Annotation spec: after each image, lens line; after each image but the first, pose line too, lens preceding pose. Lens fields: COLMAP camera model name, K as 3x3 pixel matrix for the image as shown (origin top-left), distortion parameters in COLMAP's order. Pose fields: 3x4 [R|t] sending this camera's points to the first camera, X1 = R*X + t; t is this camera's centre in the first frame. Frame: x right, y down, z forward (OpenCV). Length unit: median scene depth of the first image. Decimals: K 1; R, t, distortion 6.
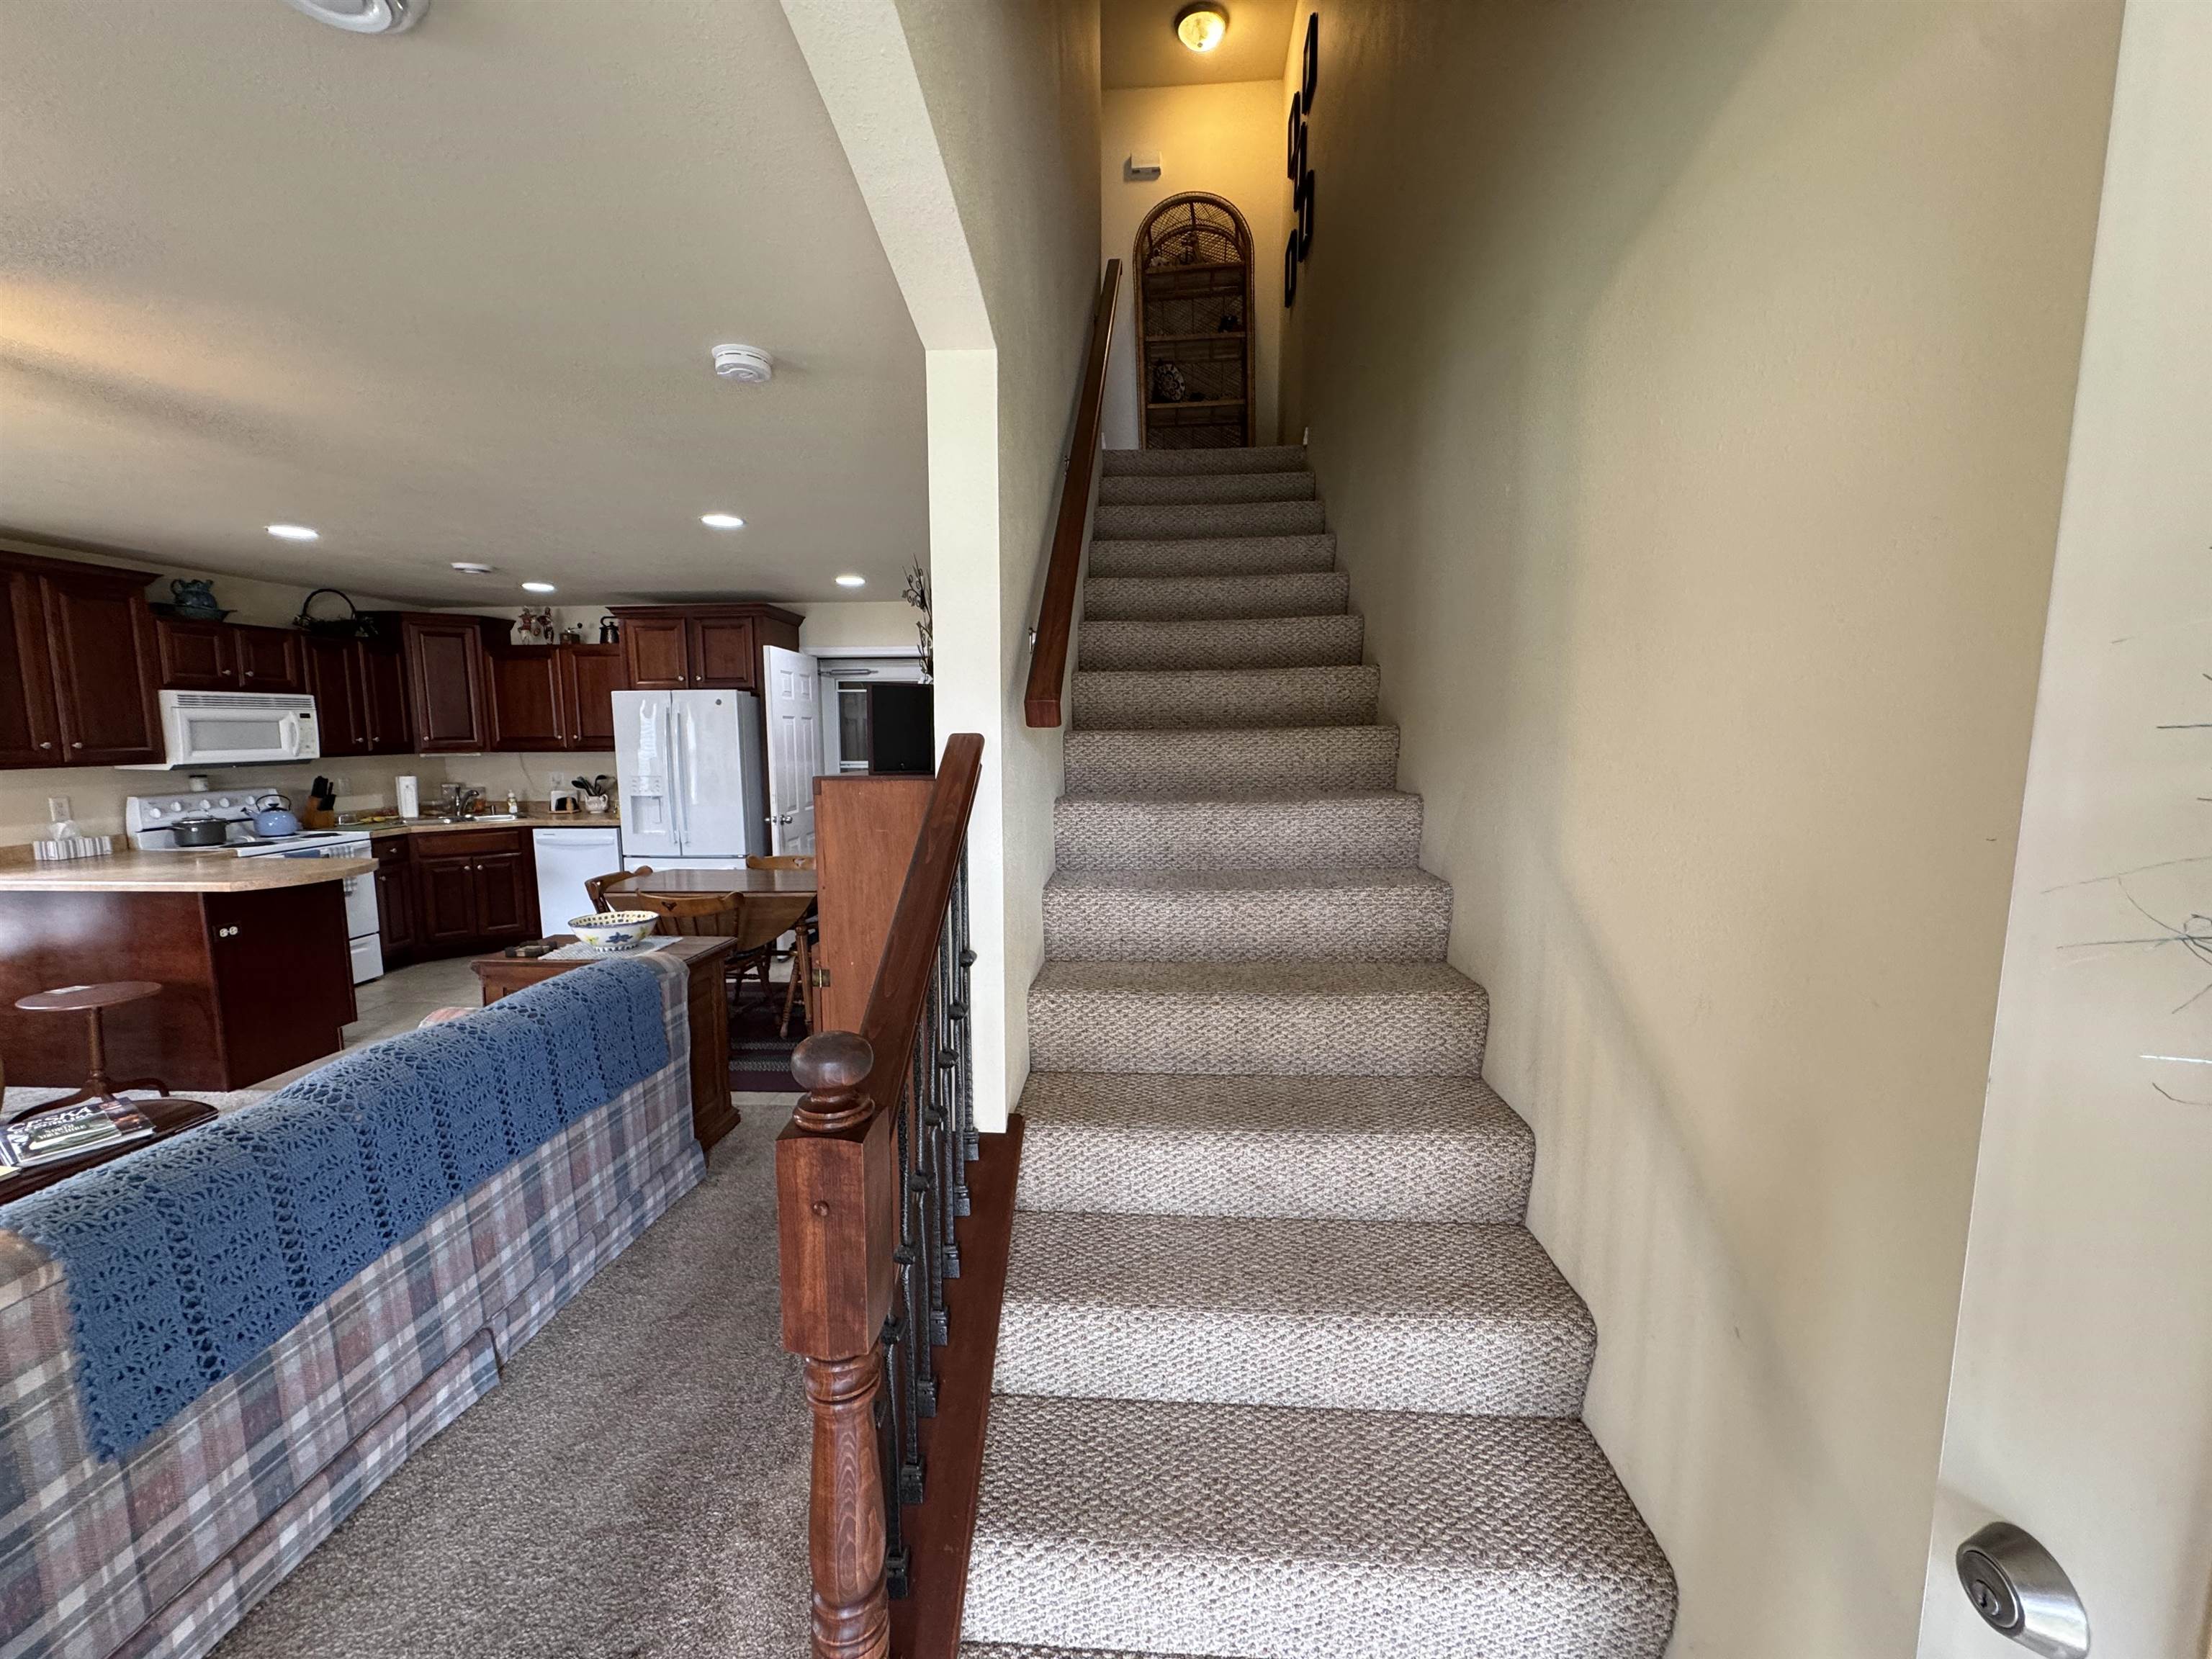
lens RADIAL K [[874.4, 0, 1100.4], [0, 874.4, 830.2], [0, 0, 1]] dist [0.000433, 0.000200]
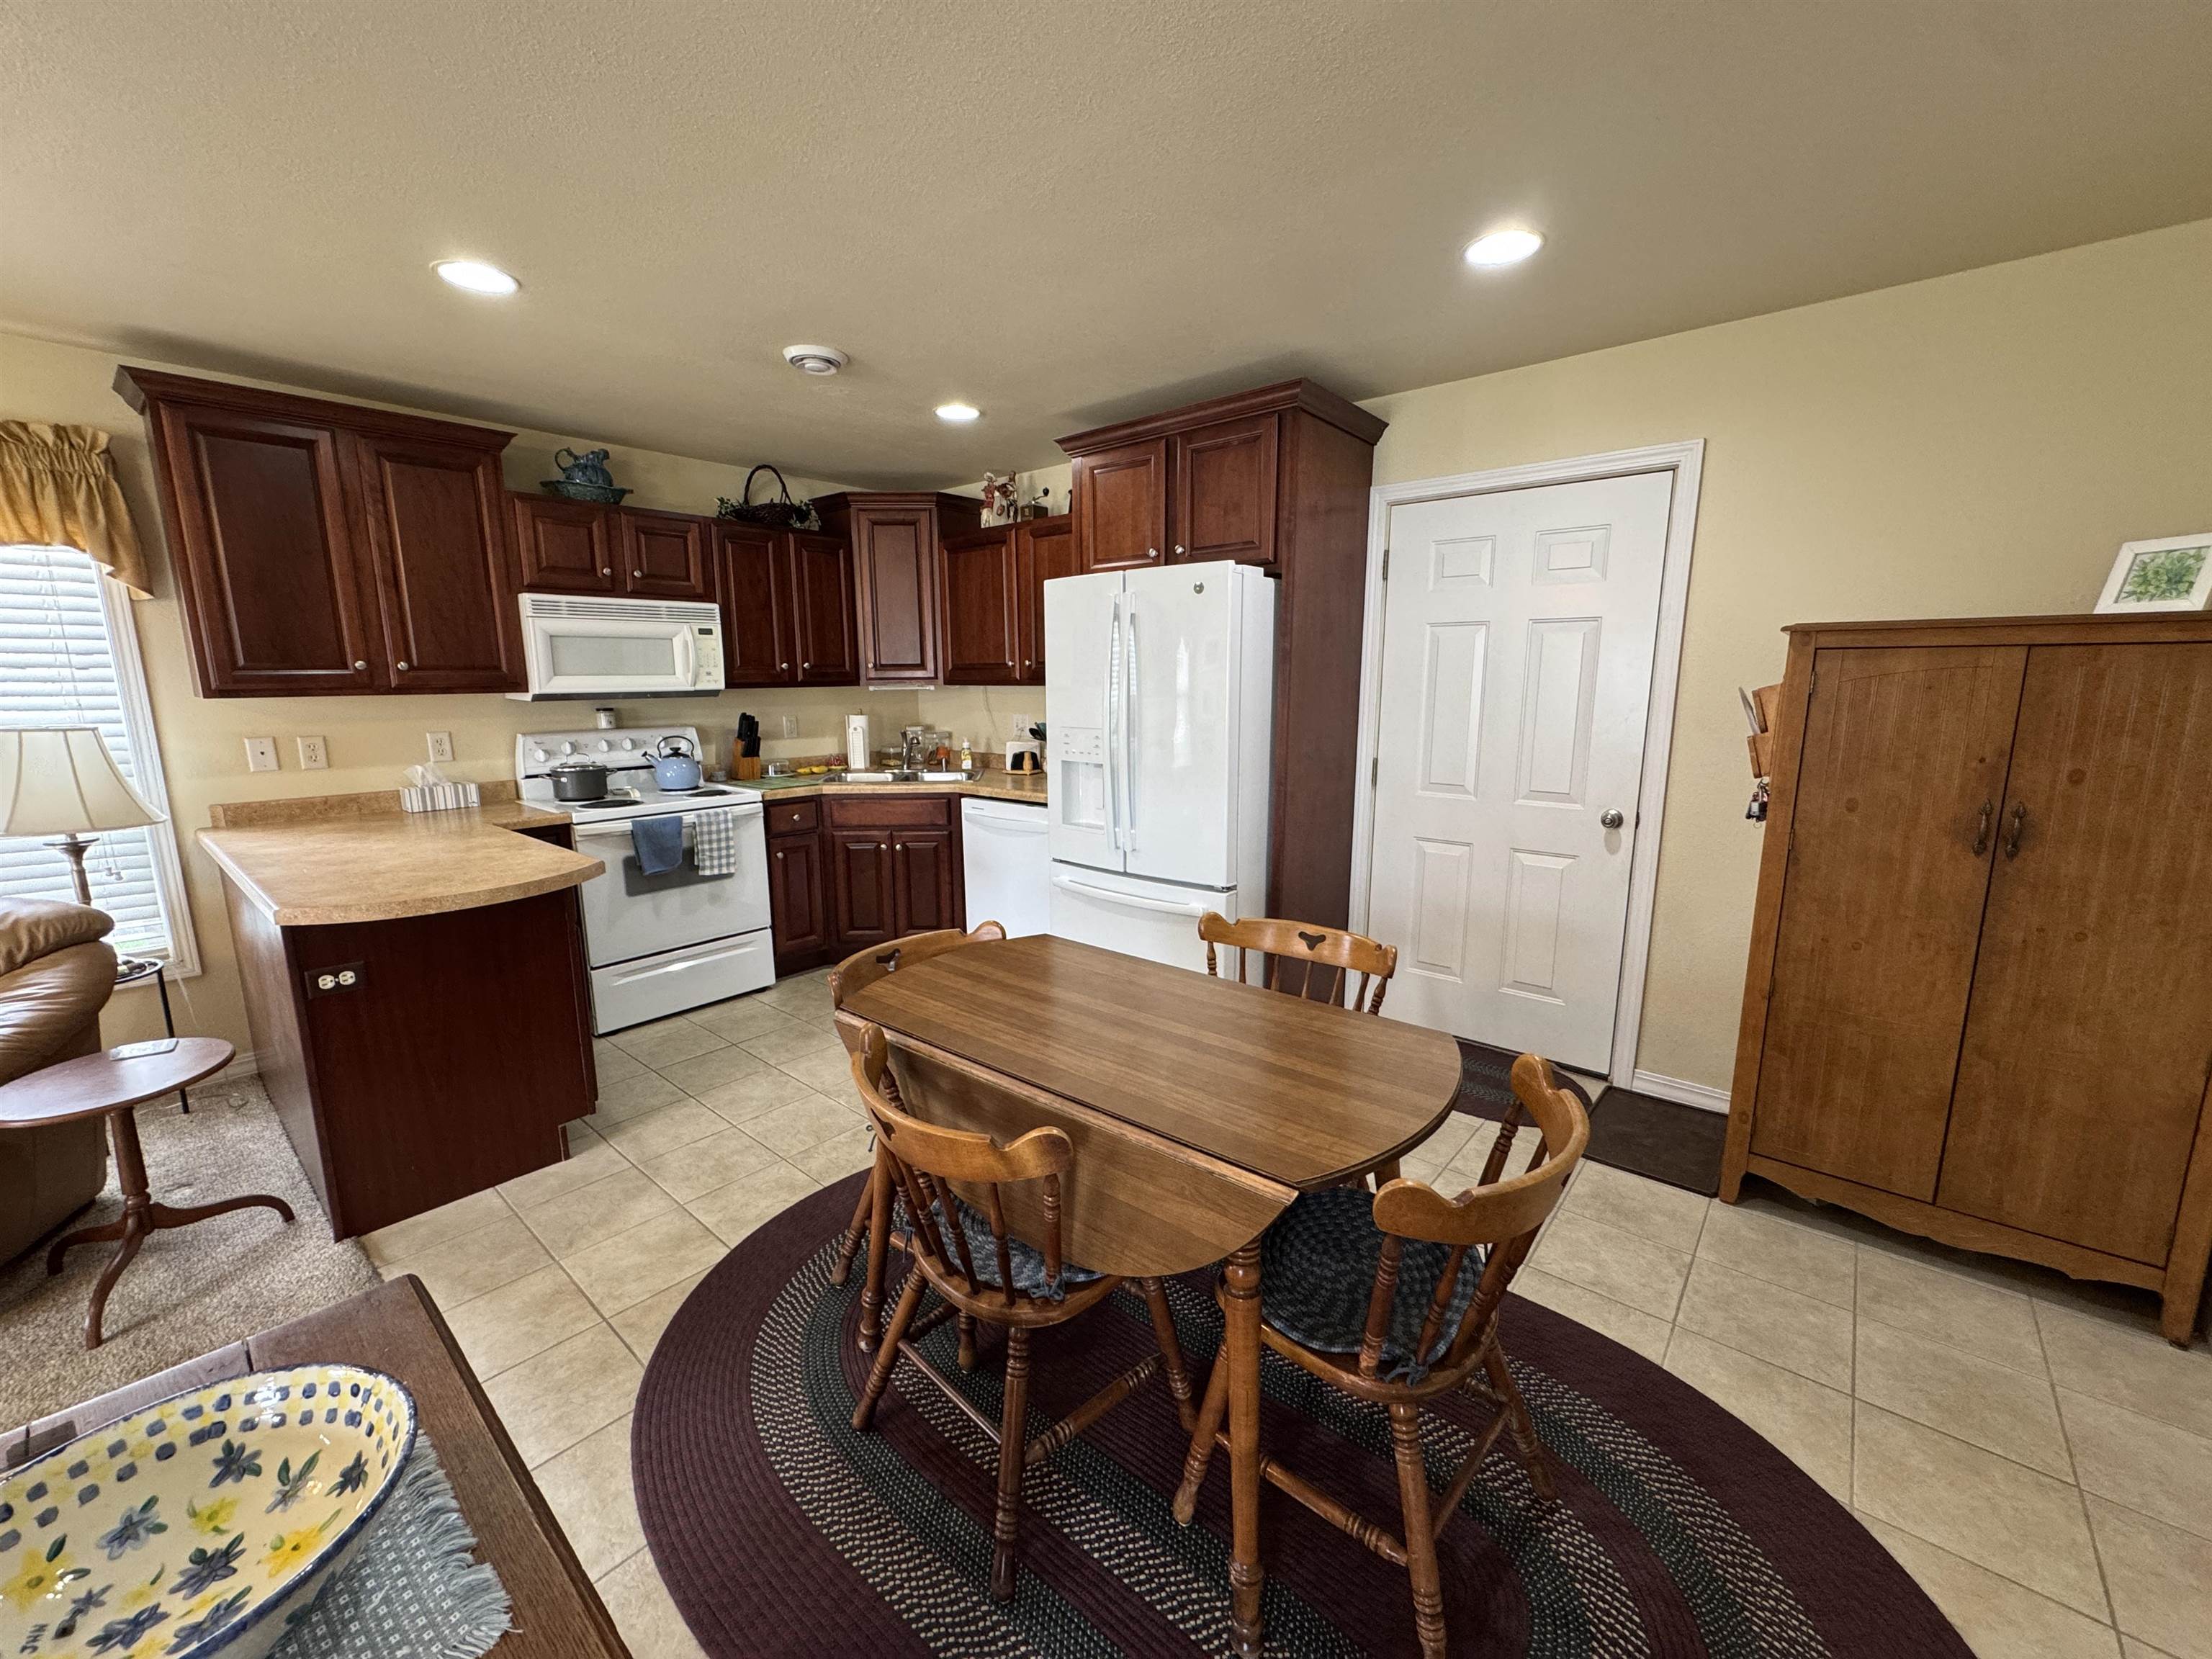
lens RADIAL K [[874.4, 0, 1104.7], [0, 874.4, 828.8], [0, 0, 1]] dist [0.000433, 0.000200]
pose [[0.802537, 0.104861, -0.587315, -0.172763], [-0.068360, 0.994111, 0.084081, -0.047697], [0.592673, -0.027329, 0.804979, 0.575532]]
